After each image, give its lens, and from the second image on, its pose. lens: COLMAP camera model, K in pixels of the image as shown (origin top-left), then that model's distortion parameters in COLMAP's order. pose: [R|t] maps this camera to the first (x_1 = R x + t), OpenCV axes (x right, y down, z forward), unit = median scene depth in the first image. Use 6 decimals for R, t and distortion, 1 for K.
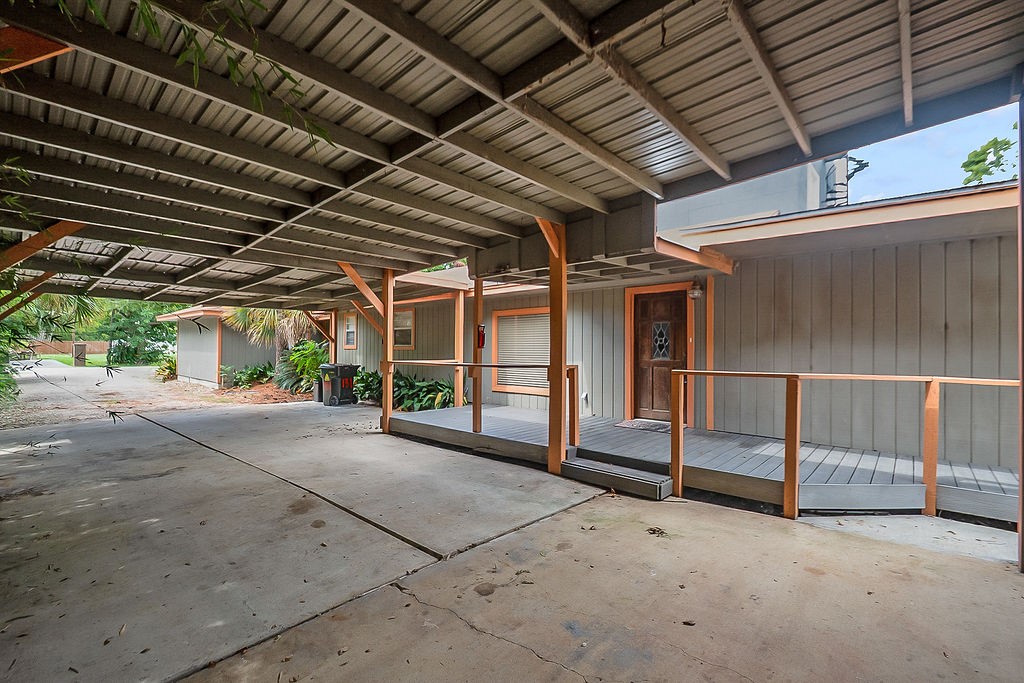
lens RADIAL K [[466.2, 0, 524.3], [0, 466.2, 349.7], [0, 0, 1]] dist [0.001588, -0.001164]
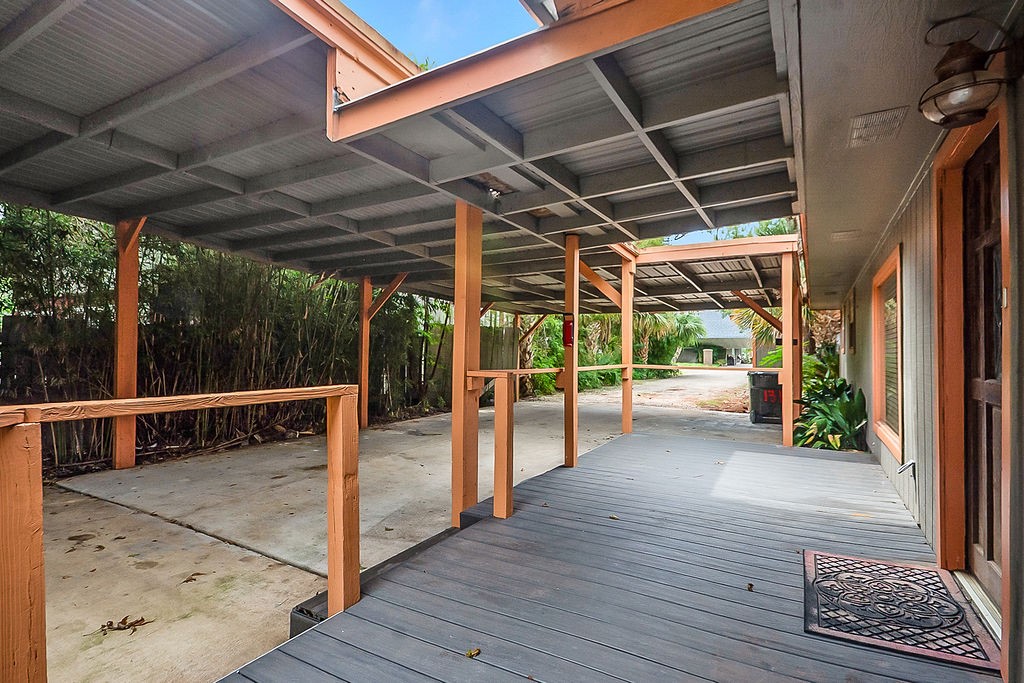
lens RADIAL K [[466.2, 0, 524.3], [0, 466.2, 349.7], [0, 0, 1]] dist [0.001588, -0.001164]
pose [[0.201916, -0.004511, -0.979392, 0.963094], [0.006379, 0.999974, -0.003291, 0.006463], [0.979382, -0.005583, 0.201939, 1.313355]]
